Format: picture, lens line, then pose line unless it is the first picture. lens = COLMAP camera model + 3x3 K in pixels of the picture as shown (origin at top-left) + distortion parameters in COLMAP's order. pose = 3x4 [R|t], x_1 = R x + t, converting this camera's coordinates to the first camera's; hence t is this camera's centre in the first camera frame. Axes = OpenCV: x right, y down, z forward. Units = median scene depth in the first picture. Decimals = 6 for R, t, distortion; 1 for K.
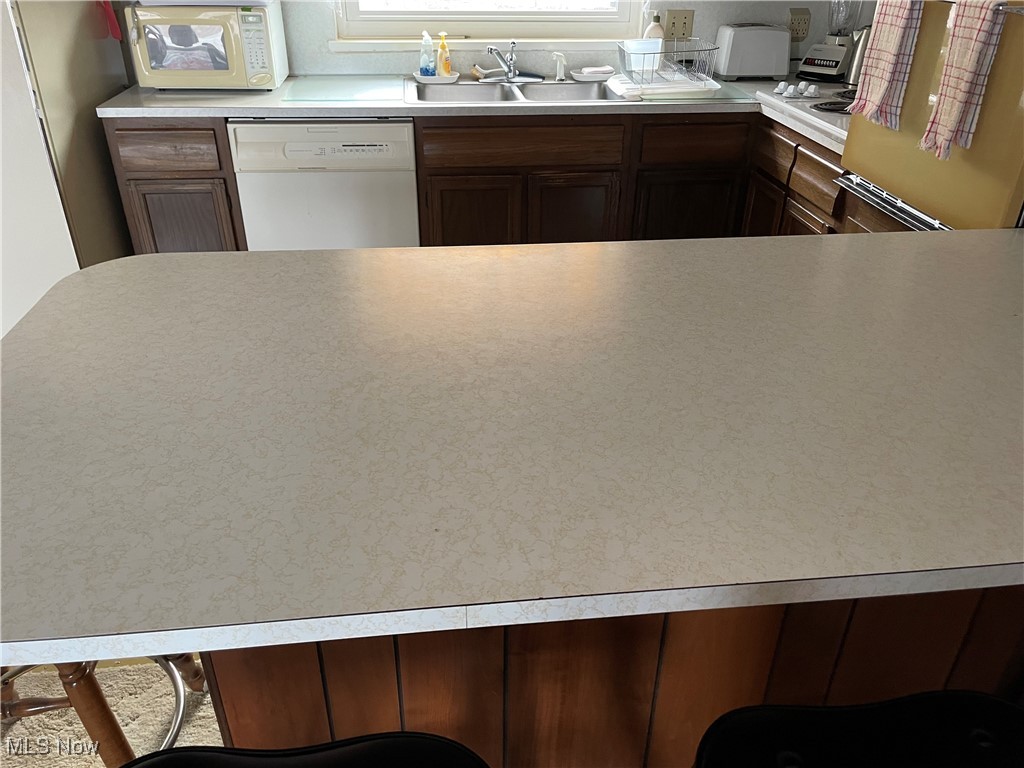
lens RADIAL K [[784.7, 0, 514.3], [0, 784.7, 386.6], [0, 0, 1]] dist [0.091741, -0.127920]
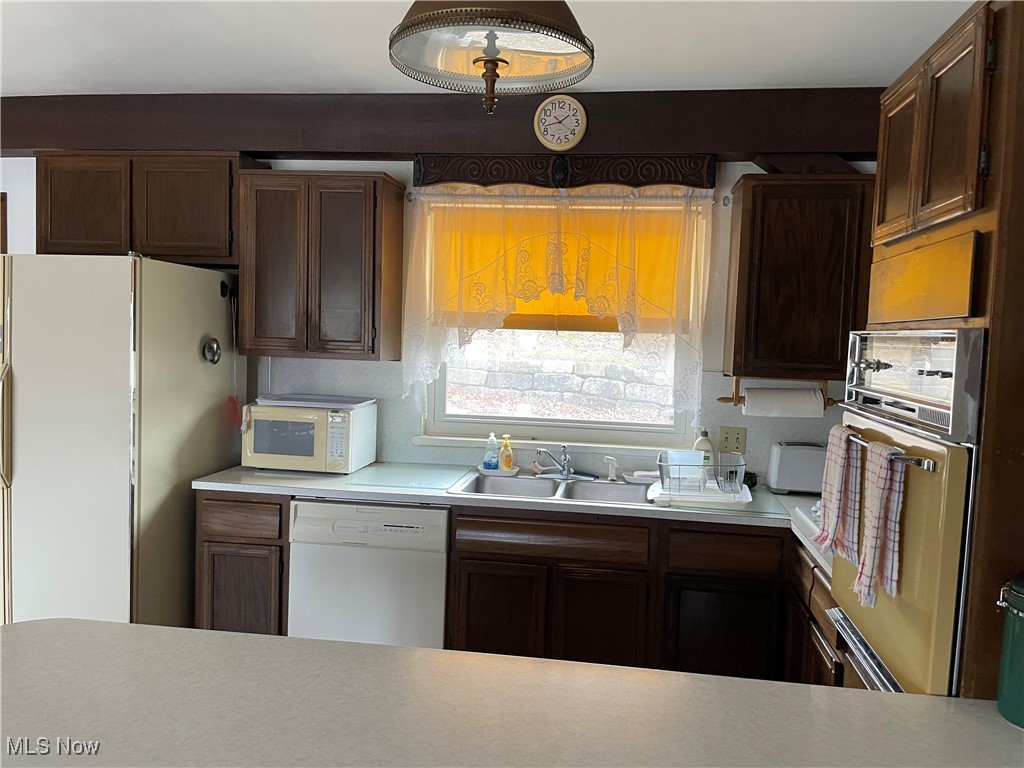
lens RADIAL K [[784.7, 0, 514.3], [0, 784.7, 386.6], [0, 0, 1]] dist [0.091741, -0.127920]
pose [[0.964487, 0.035858, -0.261685, 0.226782], [-0.147985, 0.894001, -0.422922, -0.037815], [0.218781, 0.446628, 0.867559, 0.002404]]
